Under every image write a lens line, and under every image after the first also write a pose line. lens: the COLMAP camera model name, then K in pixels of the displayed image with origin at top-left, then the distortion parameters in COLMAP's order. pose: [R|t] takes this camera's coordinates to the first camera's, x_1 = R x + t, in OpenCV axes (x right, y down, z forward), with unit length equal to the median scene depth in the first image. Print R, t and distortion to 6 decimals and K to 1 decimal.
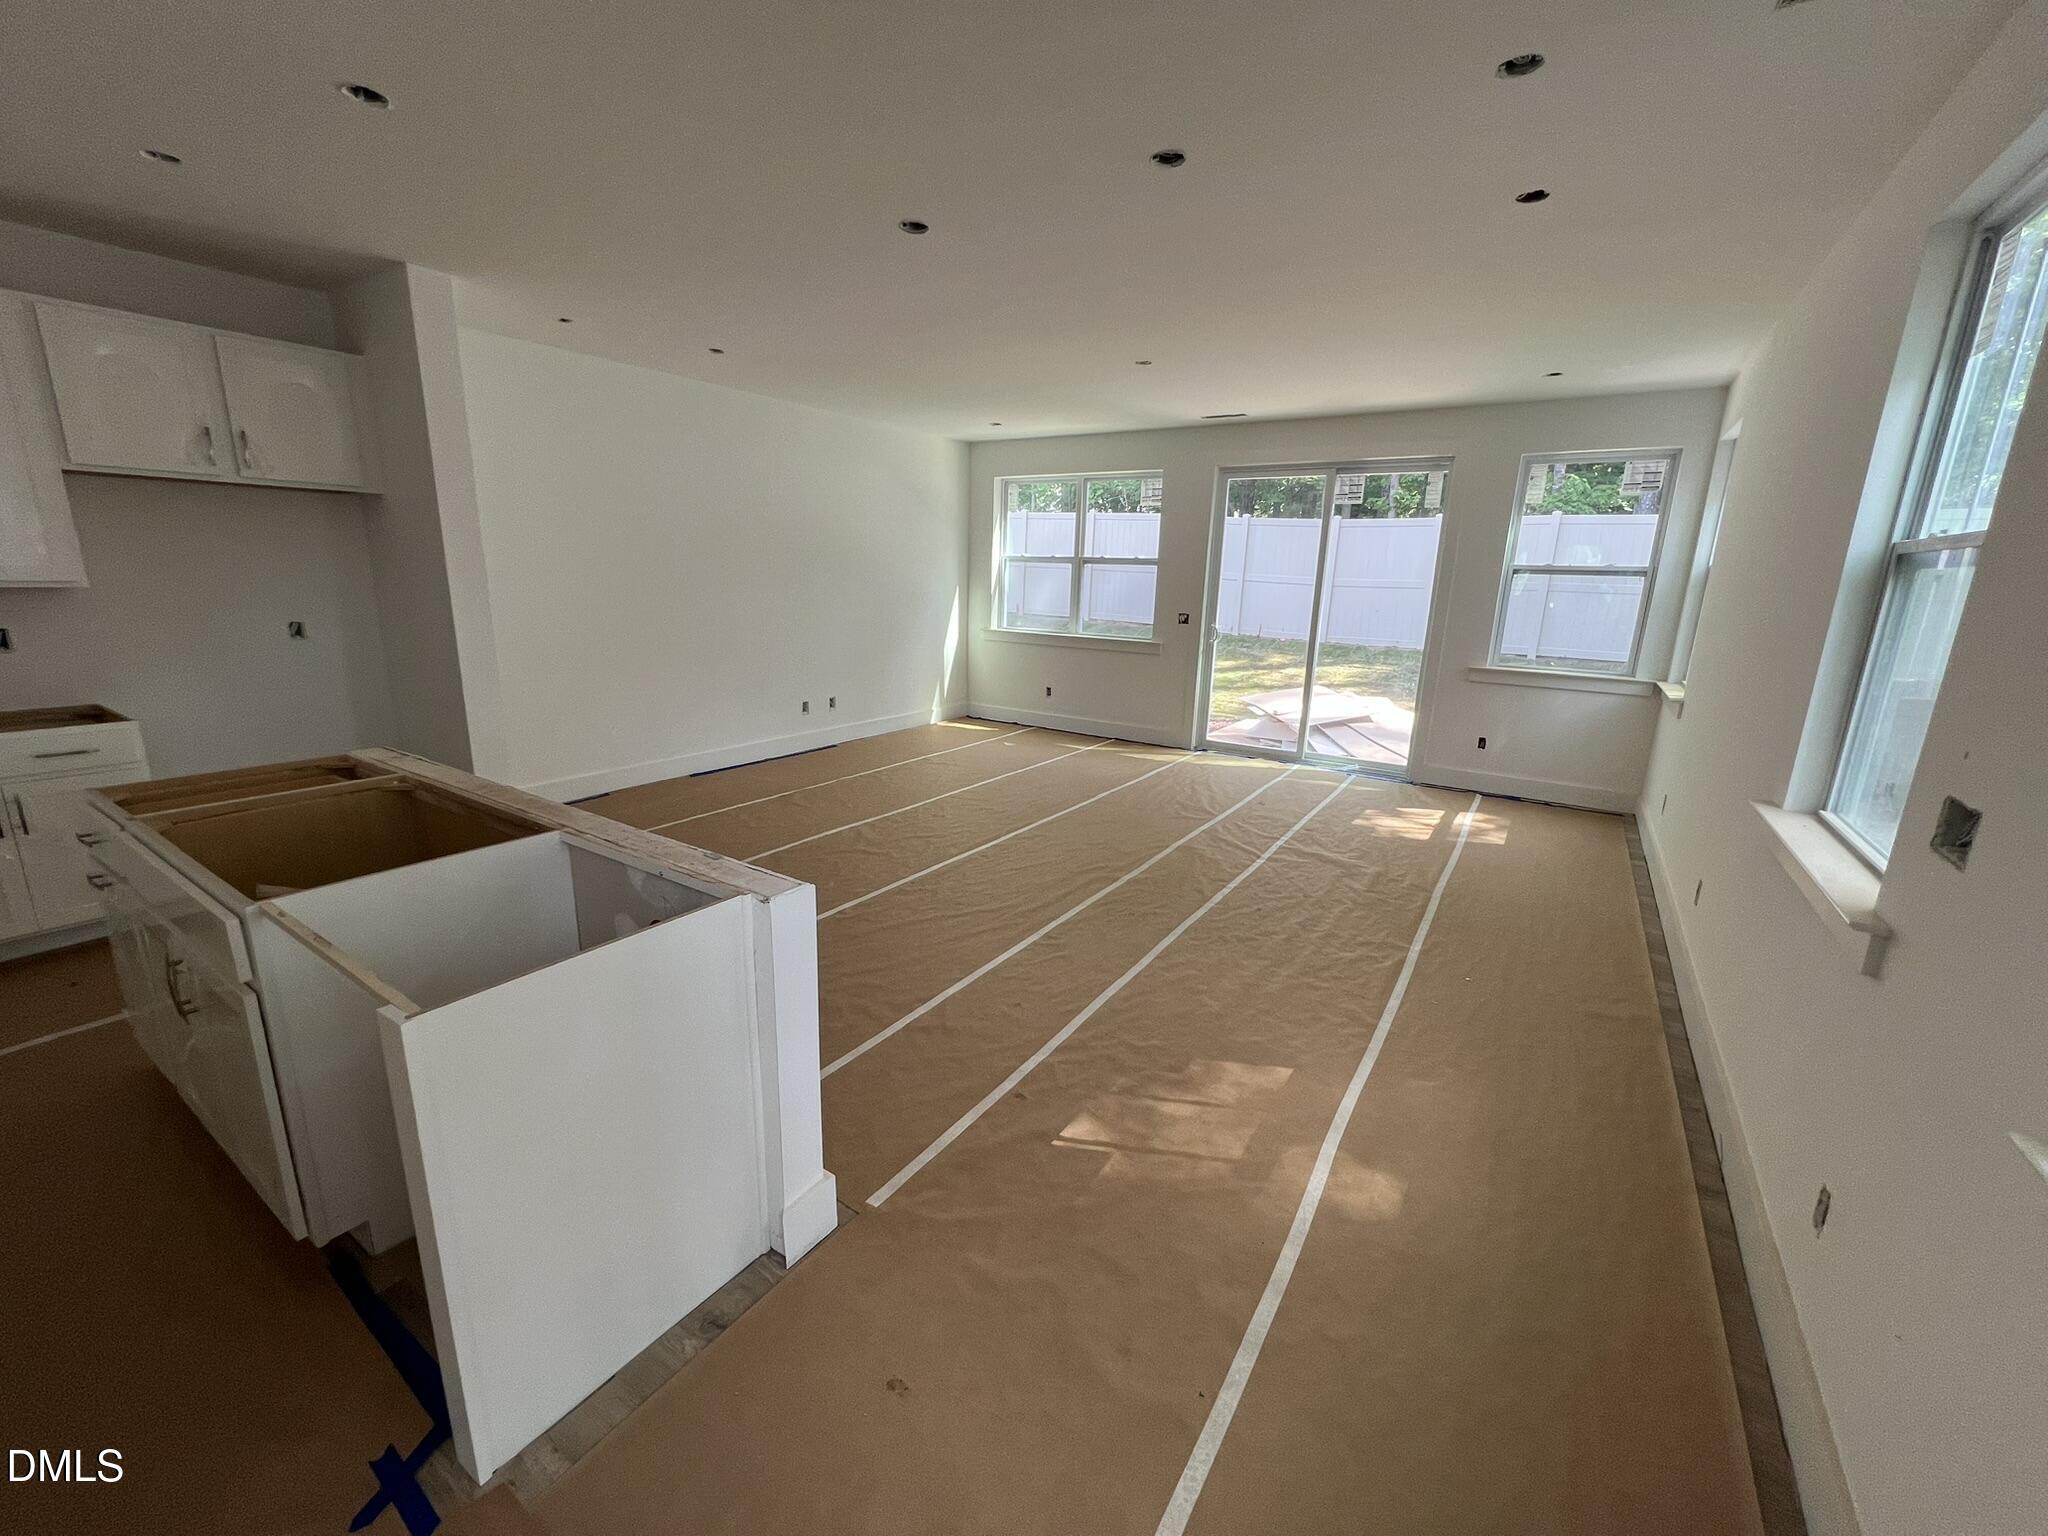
lens RADIAL K [[819.2, 0, 1017.3], [0, 819.2, 764.4], [0, 0, 1]] dist [-0.001427, -0.000357]
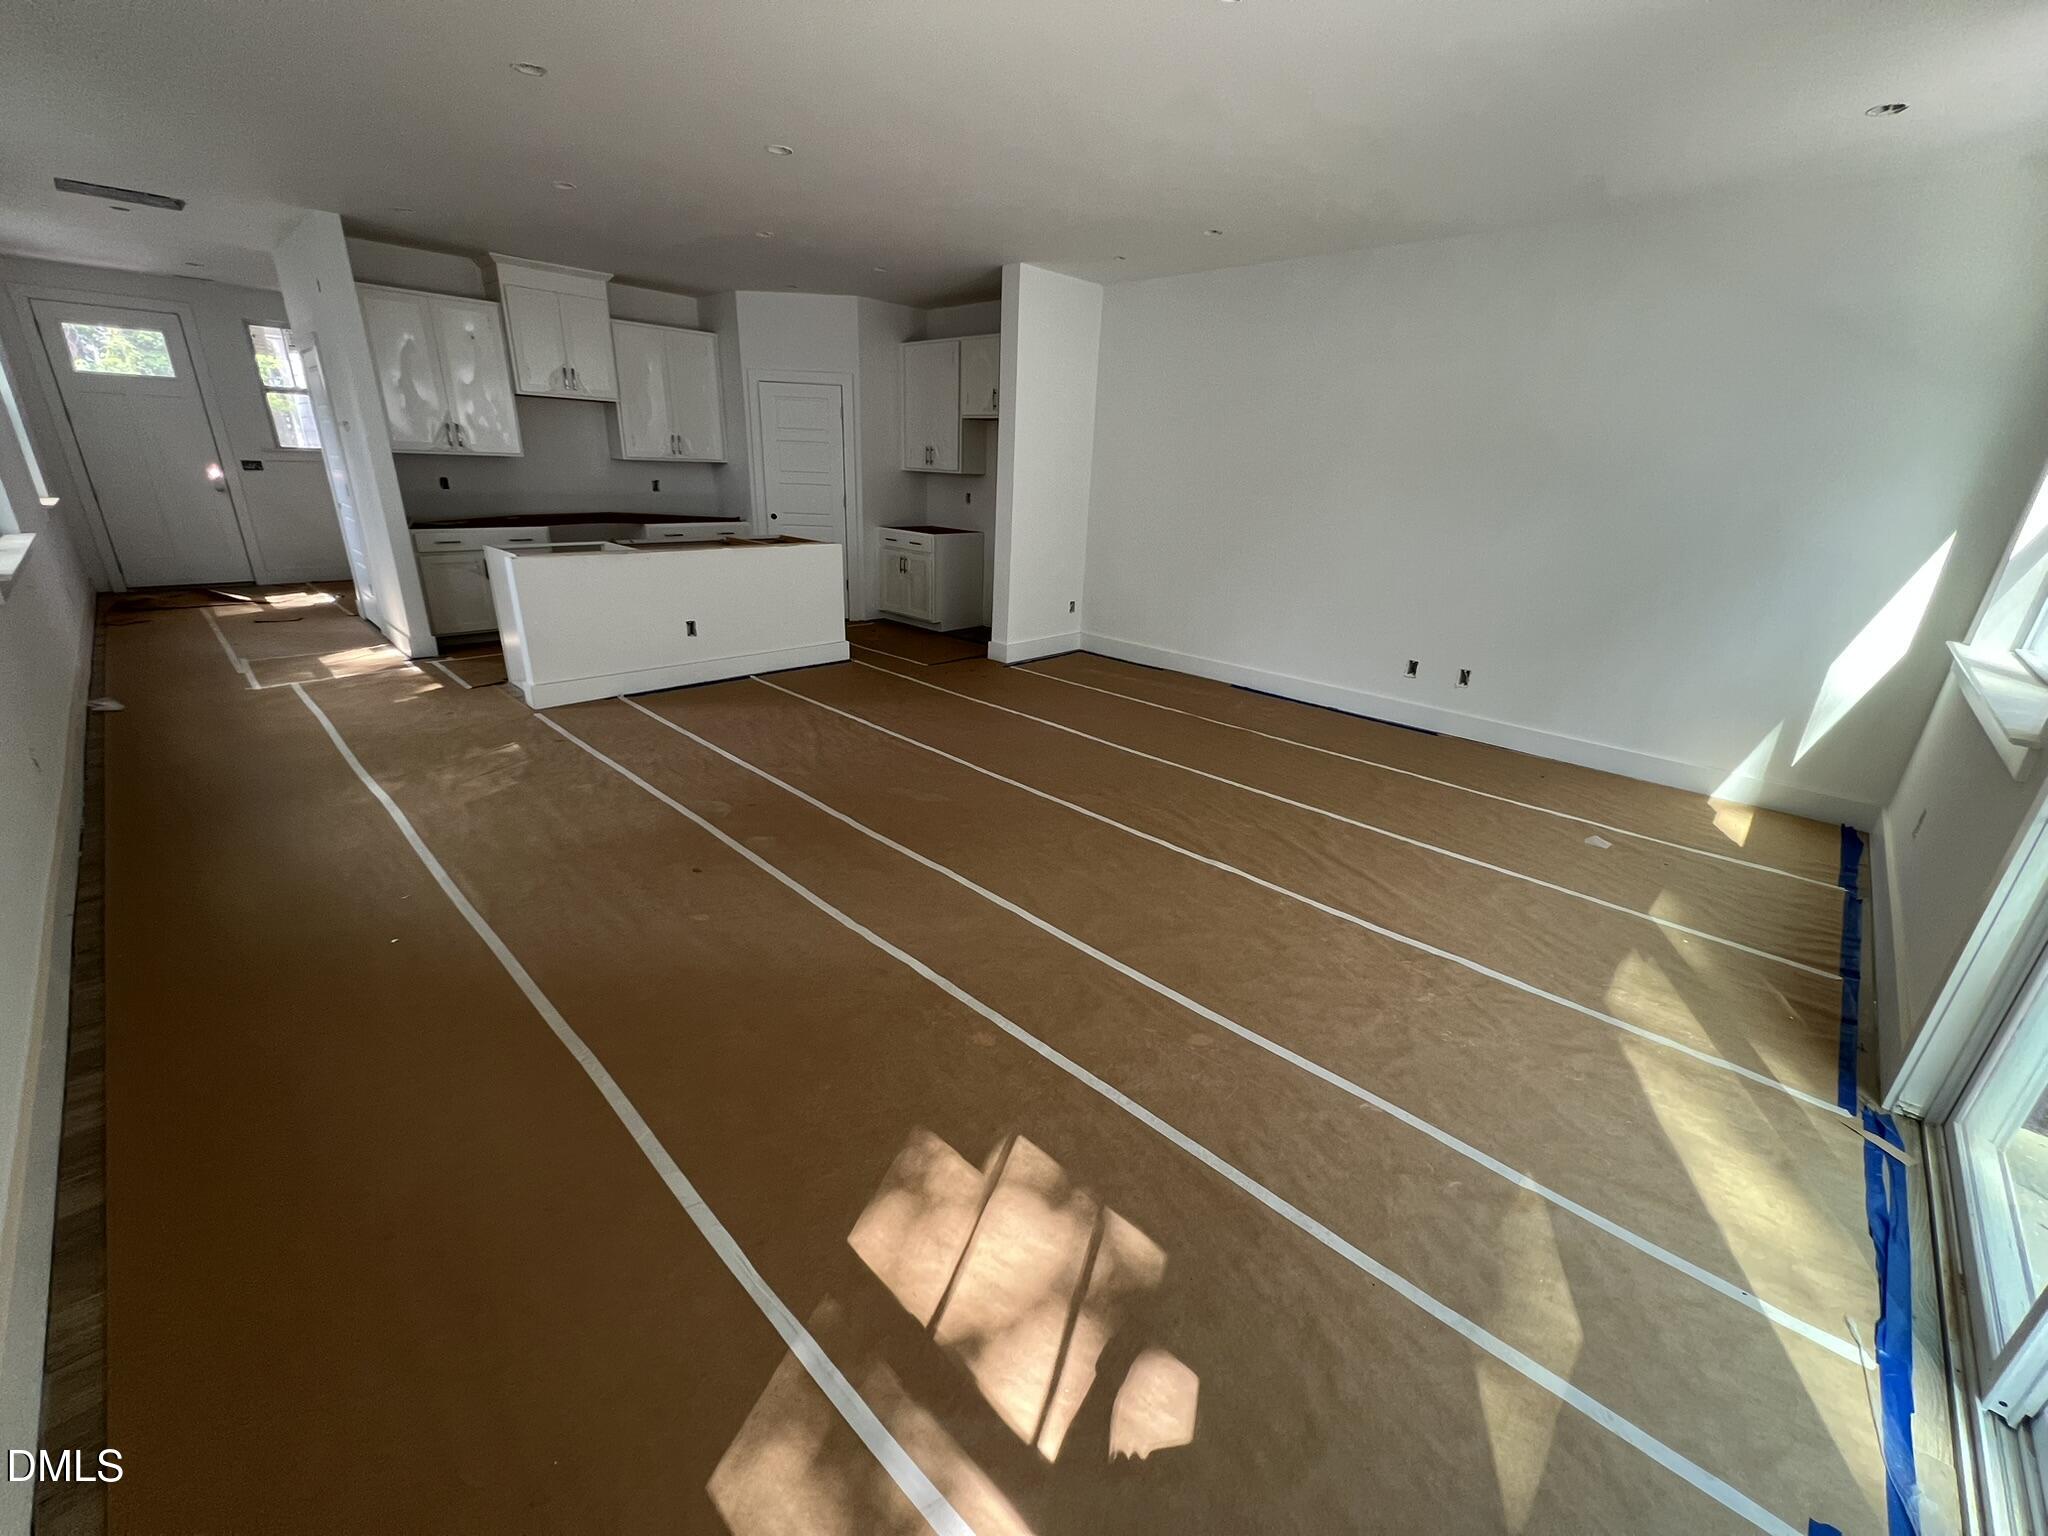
lens RADIAL K [[819.2, 0, 1027.6], [0, 819.2, 766.4], [0, 0, 1]] dist [-0.001427, -0.000357]
pose [[-0.172940, 0.320079, -0.931473, 0.700910], [-0.268801, 0.894483, 0.357275, -0.213354], [0.947543, 0.312168, -0.068654, 0.972872]]
